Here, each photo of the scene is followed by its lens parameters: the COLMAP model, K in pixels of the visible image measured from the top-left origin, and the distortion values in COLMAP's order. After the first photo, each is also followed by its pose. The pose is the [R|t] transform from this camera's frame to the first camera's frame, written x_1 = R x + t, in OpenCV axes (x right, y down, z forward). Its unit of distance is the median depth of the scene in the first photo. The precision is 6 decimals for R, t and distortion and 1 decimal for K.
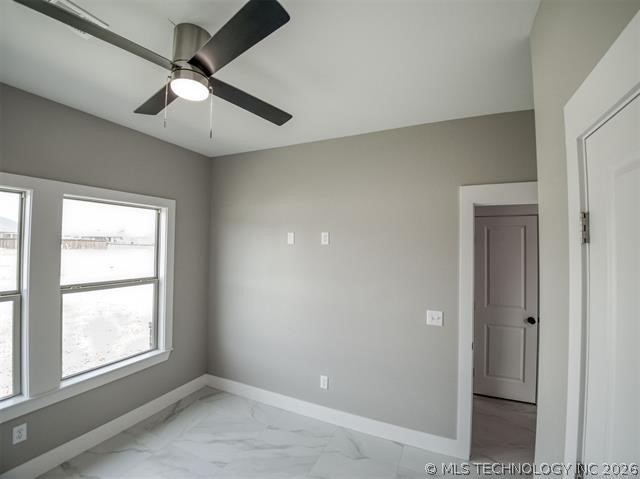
lens RADIAL K [[277.5, 0, 325.3], [0, 277.5, 239.2], [0, 0, 1]] dist [-0.025894, -0.006918]
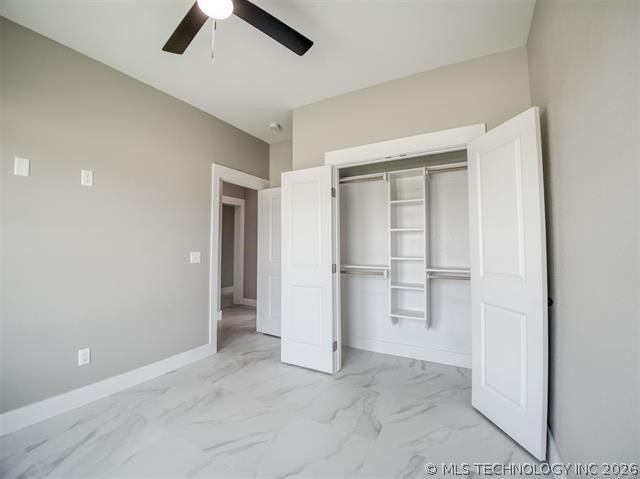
lens RADIAL K [[277.5, 0, 320.4], [0, 277.5, 237.9], [0, 0, 1]] dist [-0.025894, -0.006918]
pose [[0.102560, 0.013645, 0.994633, -0.840192], [-0.024083, 0.999647, -0.011231, 0.193620], [-0.994435, -0.022802, 0.102852, 0.285603]]
